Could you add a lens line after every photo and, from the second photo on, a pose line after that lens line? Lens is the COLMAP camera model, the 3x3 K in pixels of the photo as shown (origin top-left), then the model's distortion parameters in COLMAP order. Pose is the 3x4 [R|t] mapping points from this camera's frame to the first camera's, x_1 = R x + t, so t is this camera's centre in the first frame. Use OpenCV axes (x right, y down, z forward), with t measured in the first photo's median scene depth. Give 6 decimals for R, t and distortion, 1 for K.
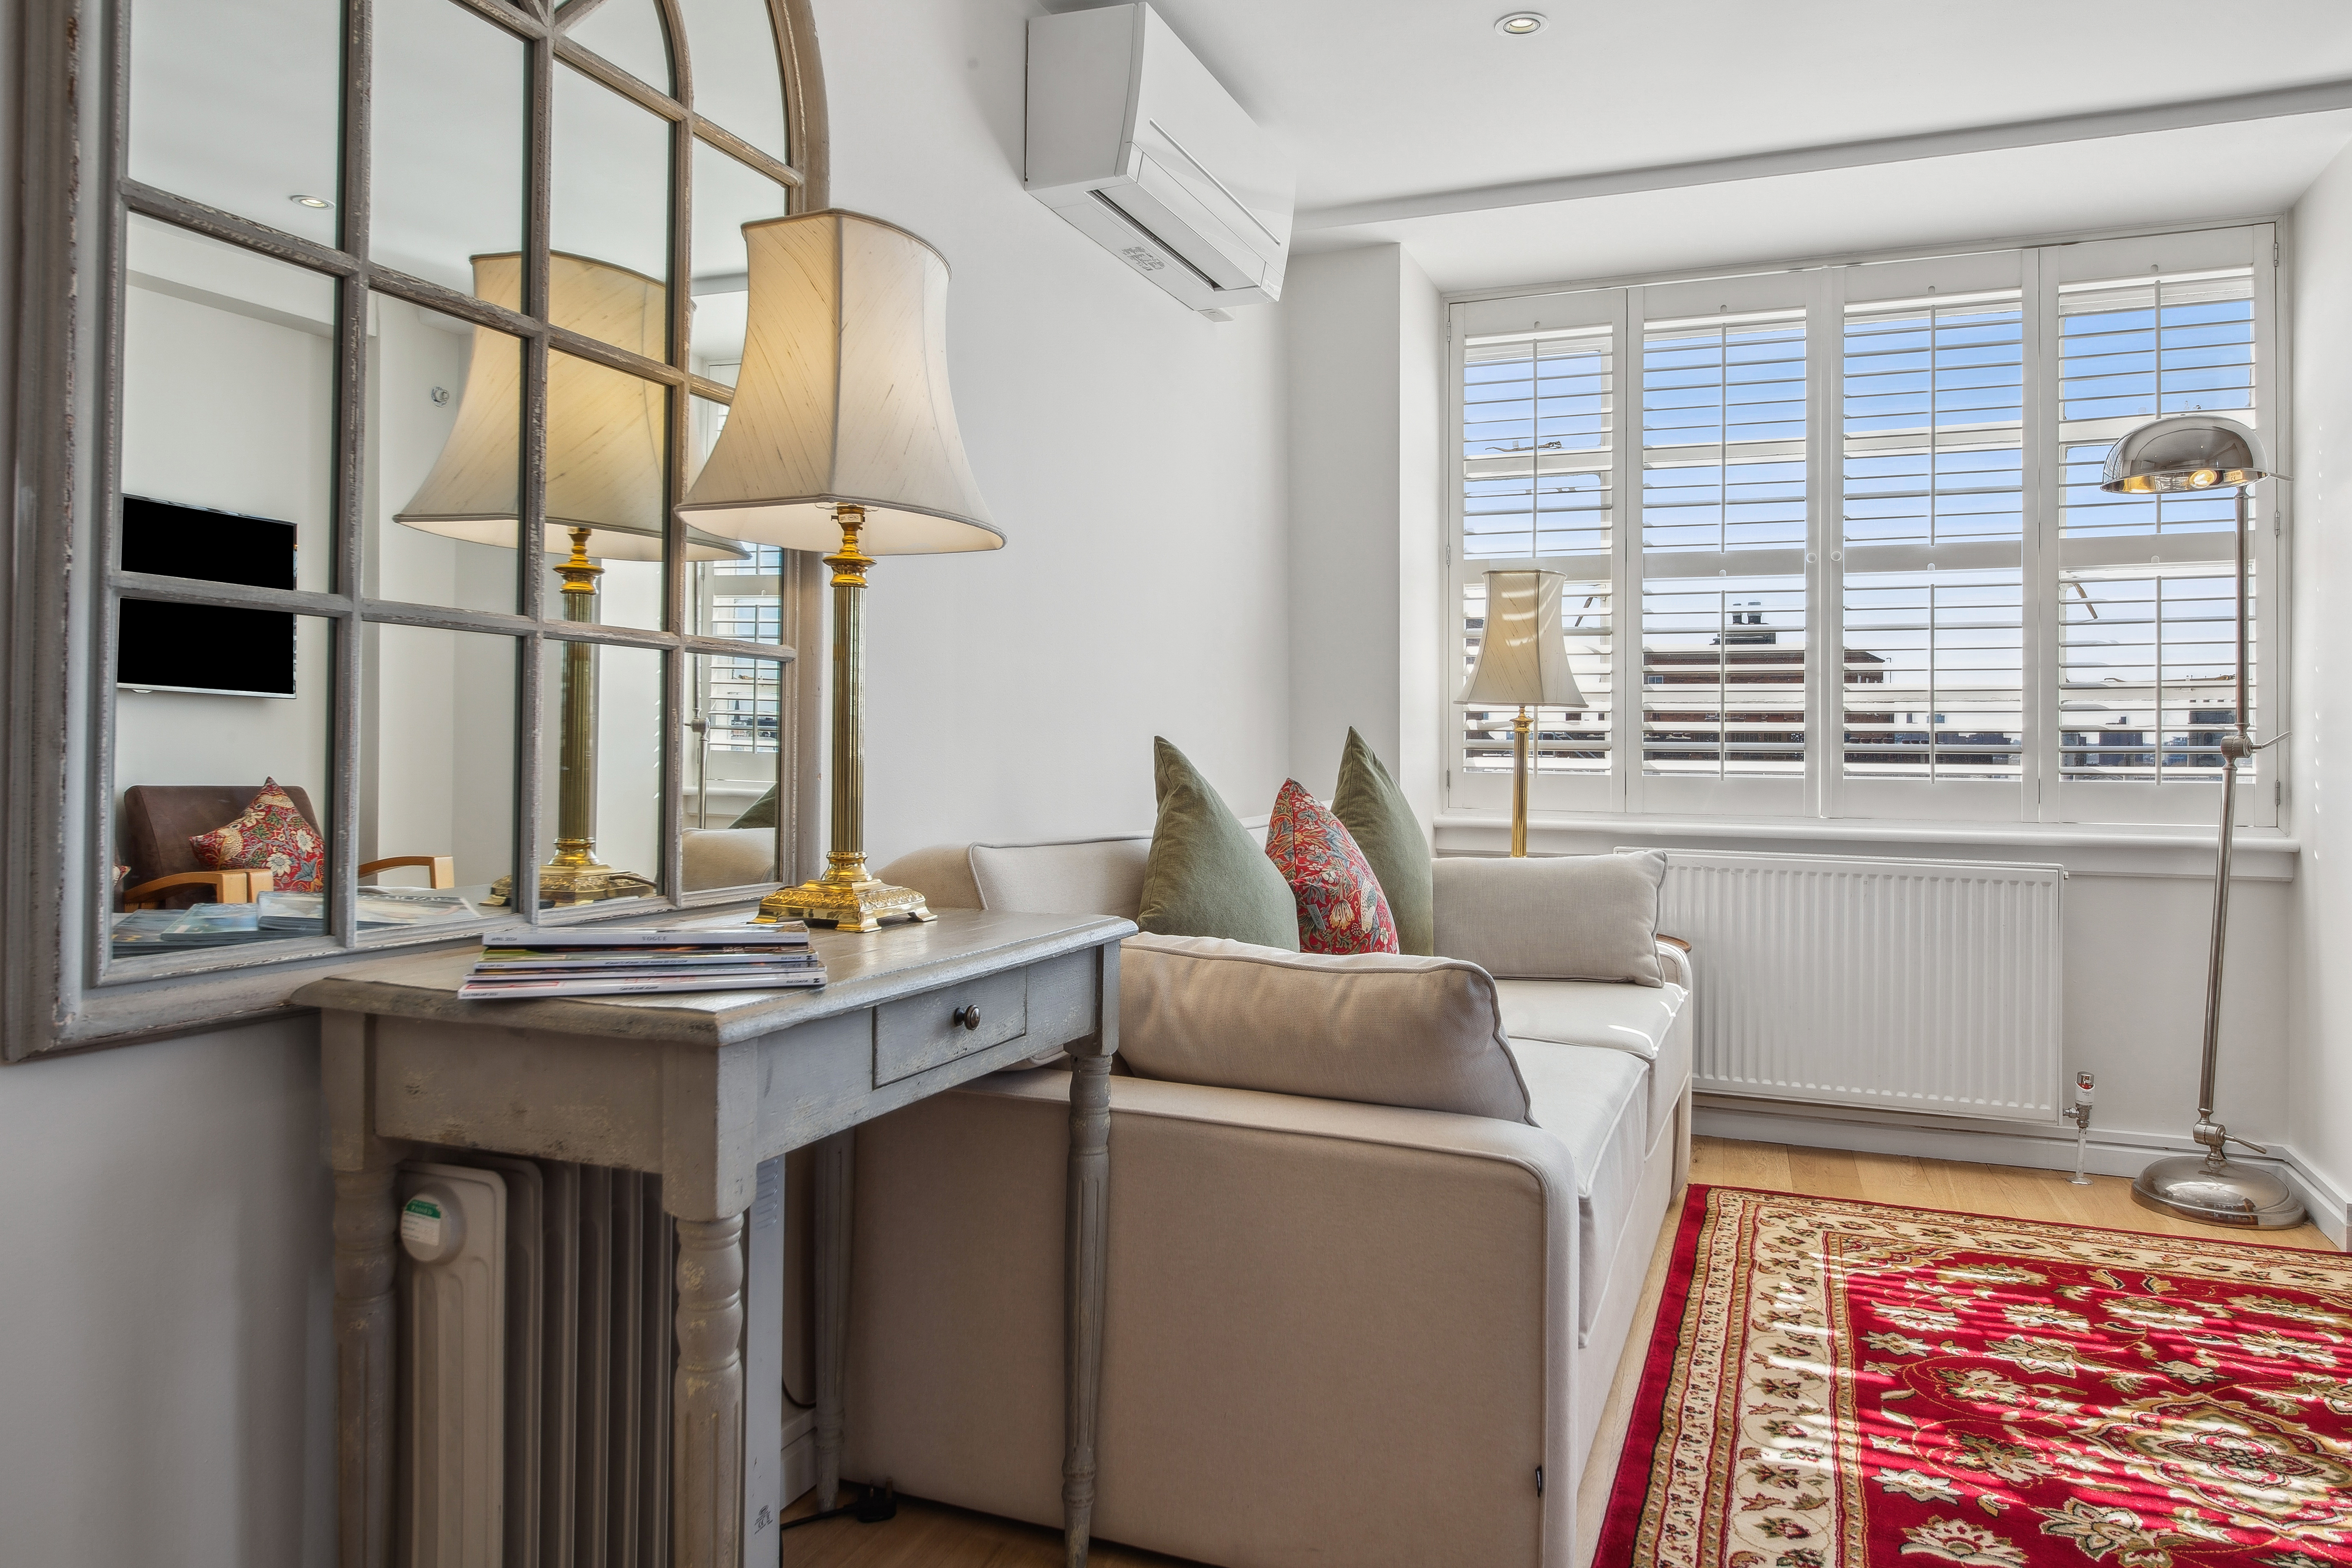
lens RADIAL K [[1544.4, 0, 1189.5], [0, 1544.4, 739.9], [0, 0, 1]] dist [-0.002001, 0.003252]
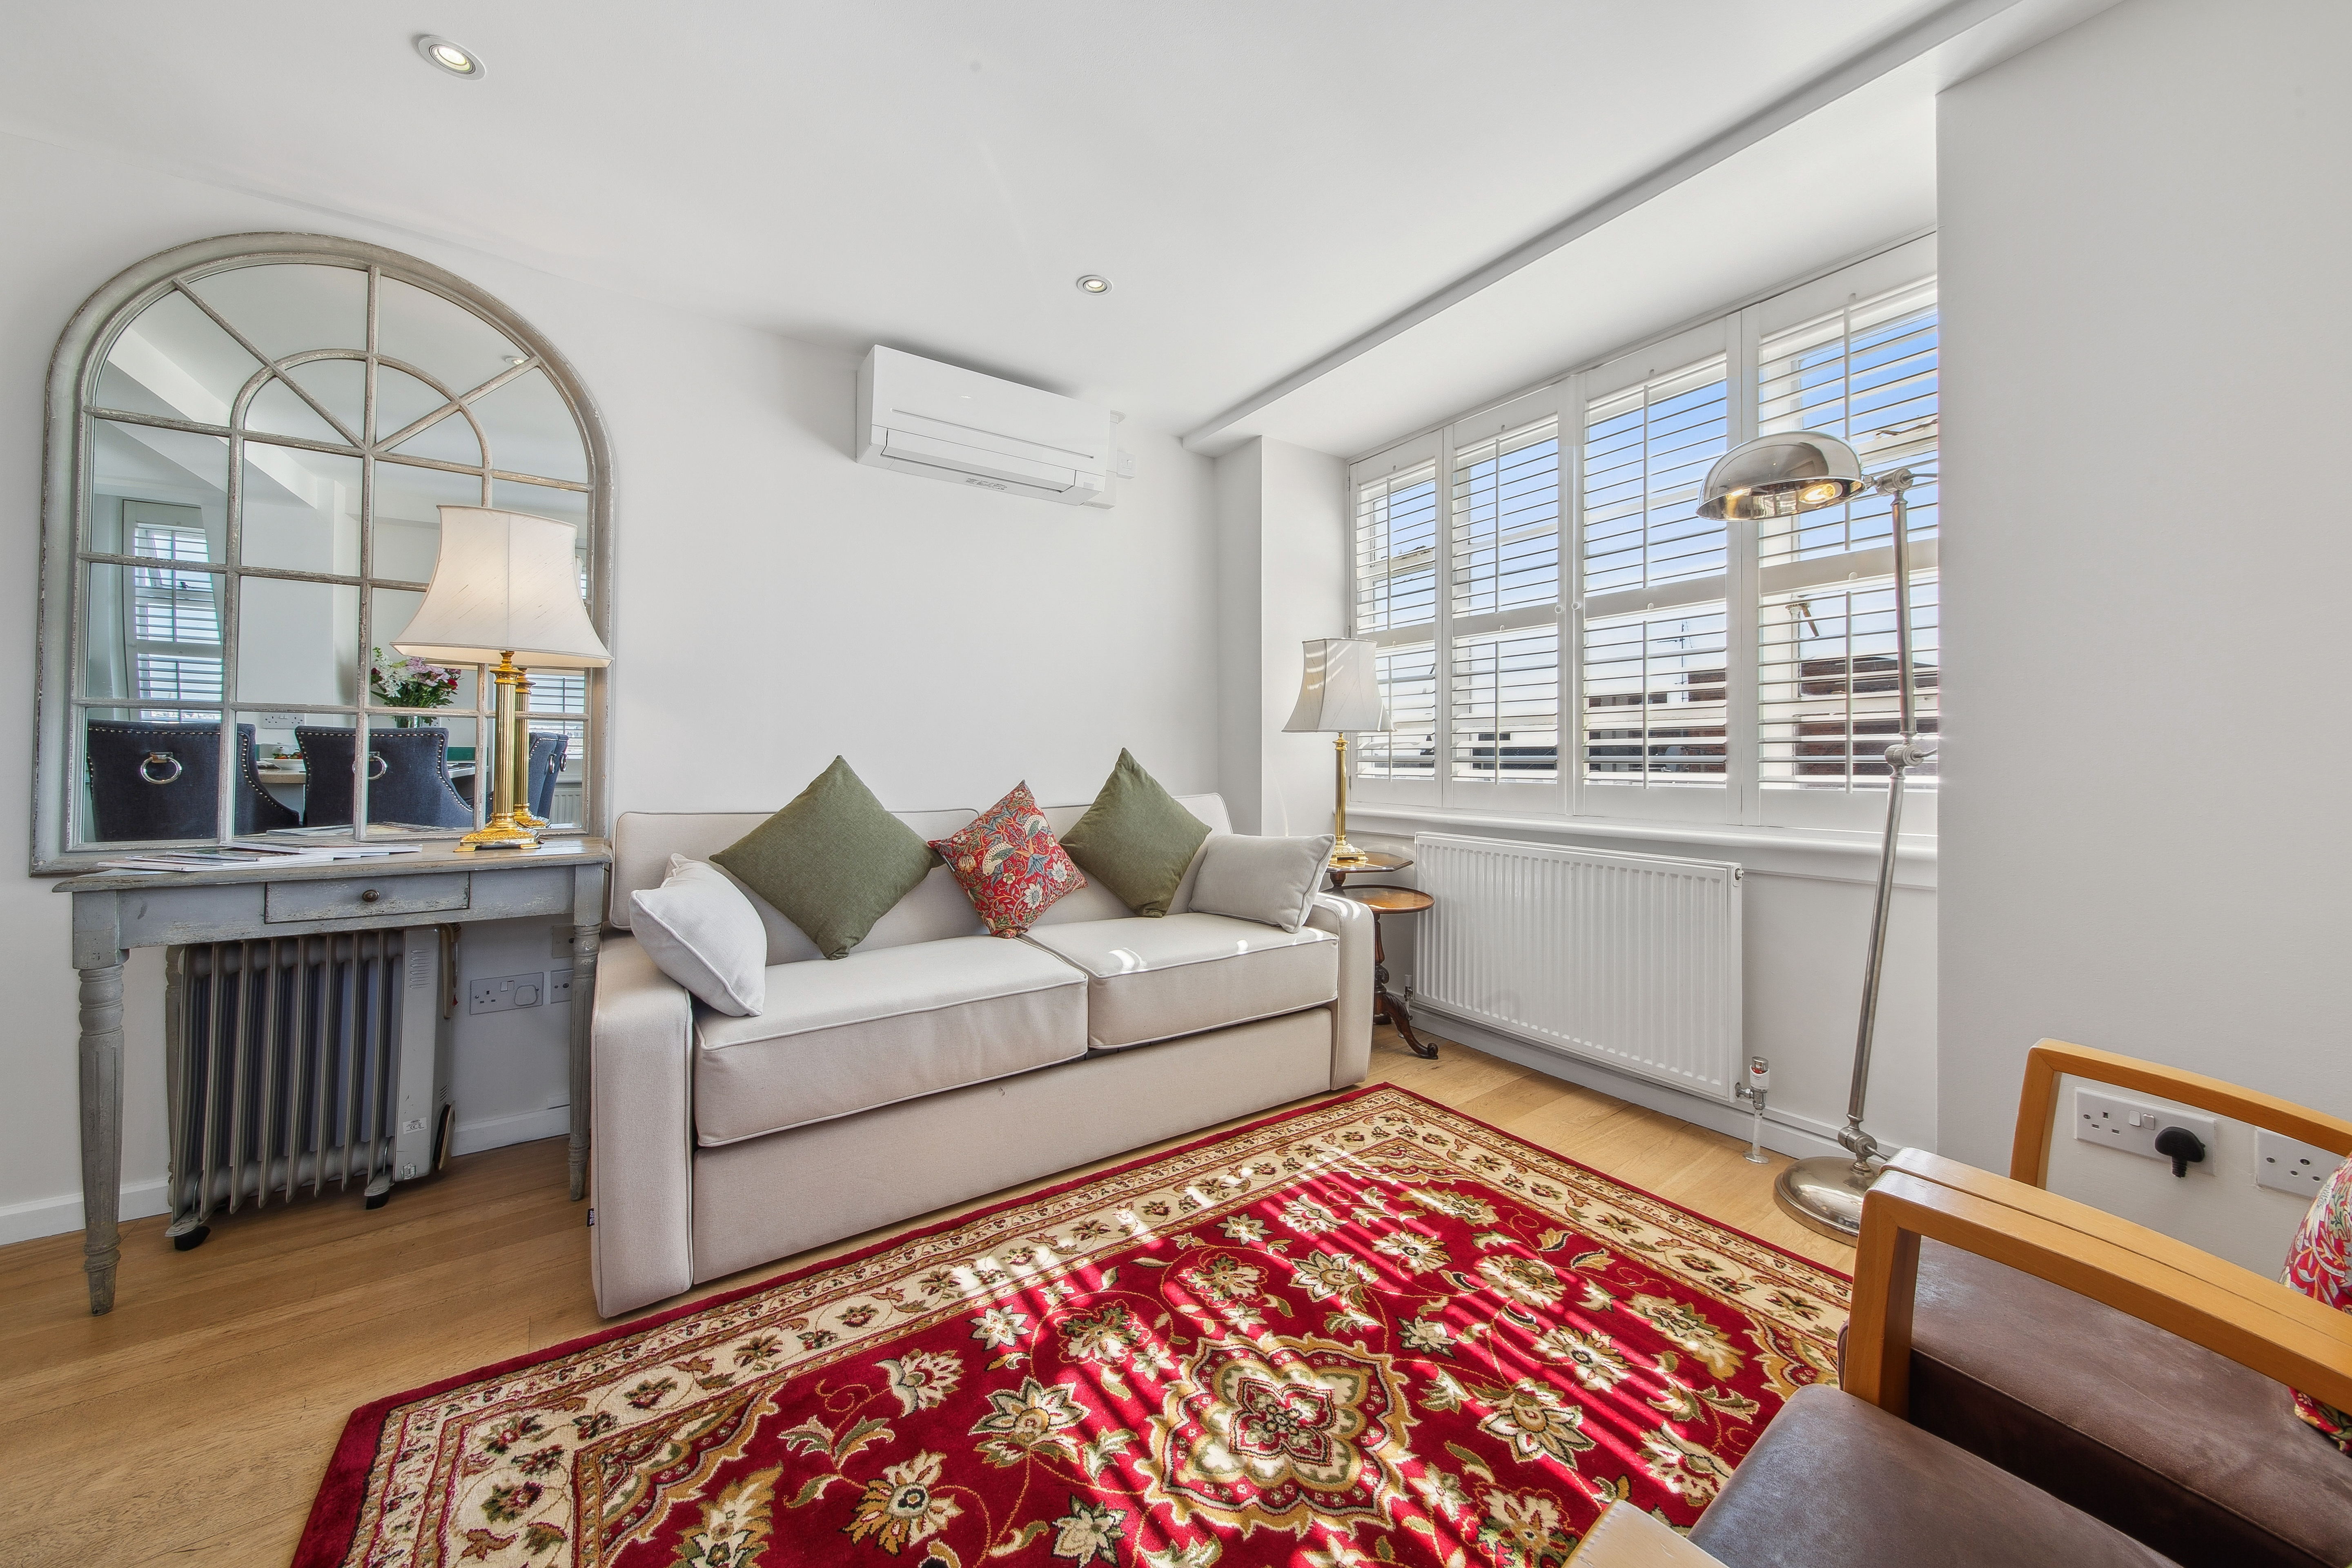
lens RADIAL K [[823.5, 0, 1175.8], [0, 823.5, 750.6], [0, 0, 1]] dist [0.003222, -0.000047]
pose [[0.828407, -0.012179, -0.559994, 0.748585], [0.007592, 0.999916, -0.010515, 0.003837], [0.560075, 0.004459, 0.828430, 0.380980]]
